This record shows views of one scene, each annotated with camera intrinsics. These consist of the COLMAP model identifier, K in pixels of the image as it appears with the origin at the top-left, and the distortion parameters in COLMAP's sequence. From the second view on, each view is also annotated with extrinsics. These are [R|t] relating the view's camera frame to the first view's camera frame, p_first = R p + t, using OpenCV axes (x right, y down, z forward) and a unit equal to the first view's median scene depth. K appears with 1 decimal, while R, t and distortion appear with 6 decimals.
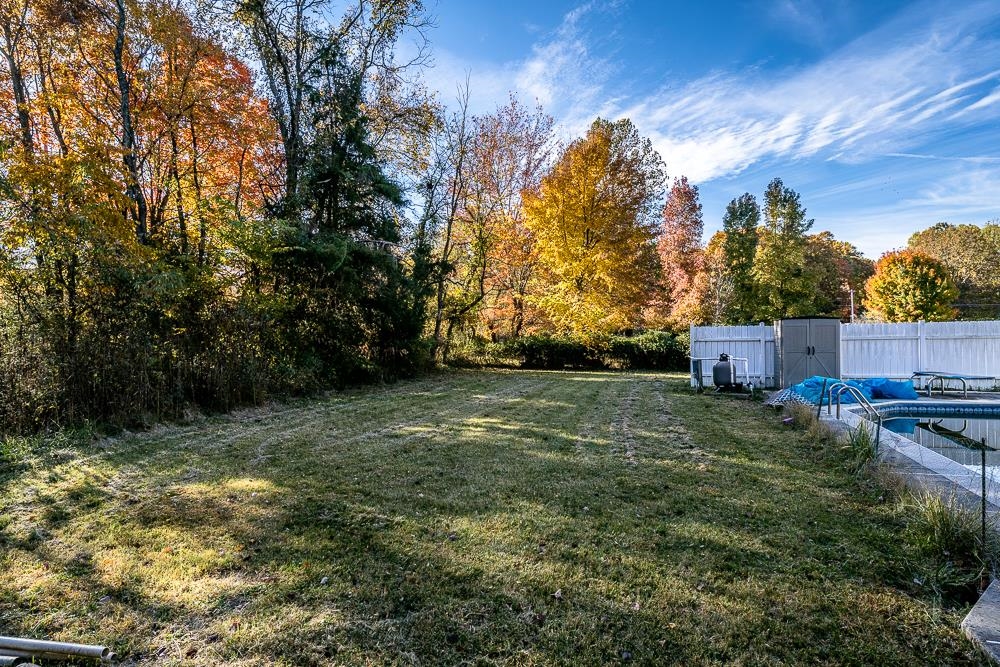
lens RADIAL K [[508.0, 0, 502.7], [0, 508.0, 333.0], [0, 0, 1]] dist [-0.002399, -0.000172]
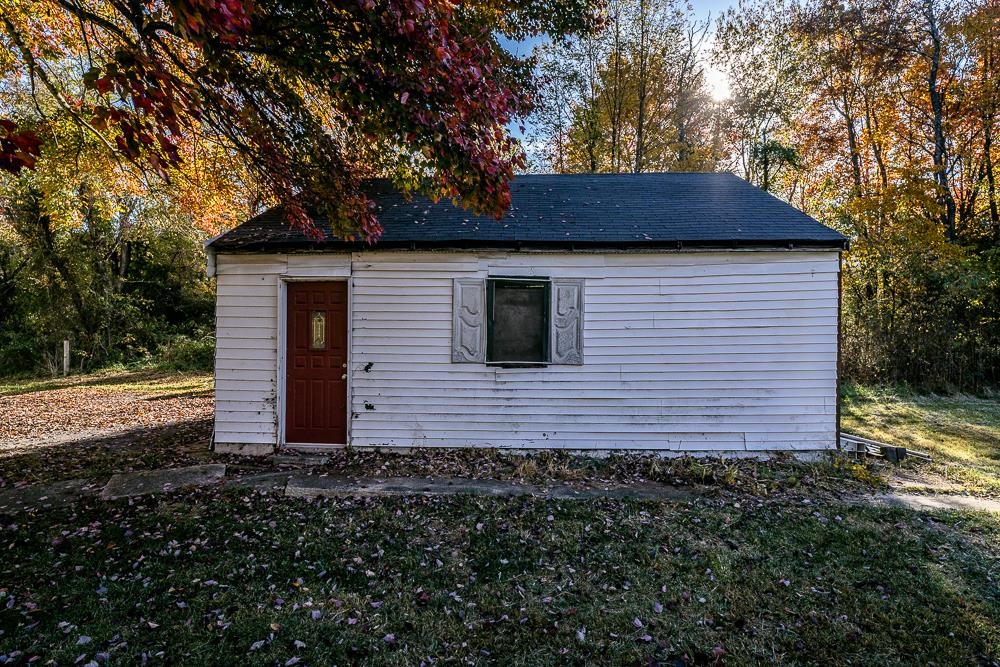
lens RADIAL K [[508.0, 0, 502.7], [0, 508.0, 333.0], [0, 0, 1]] dist [-0.002399, -0.000172]
pose [[0.230642, 0.028438, -0.972623, 0.210492], [-0.005851, 0.999595, 0.027839, -0.001352], [0.973021, -0.000730, 0.230715, -0.297577]]
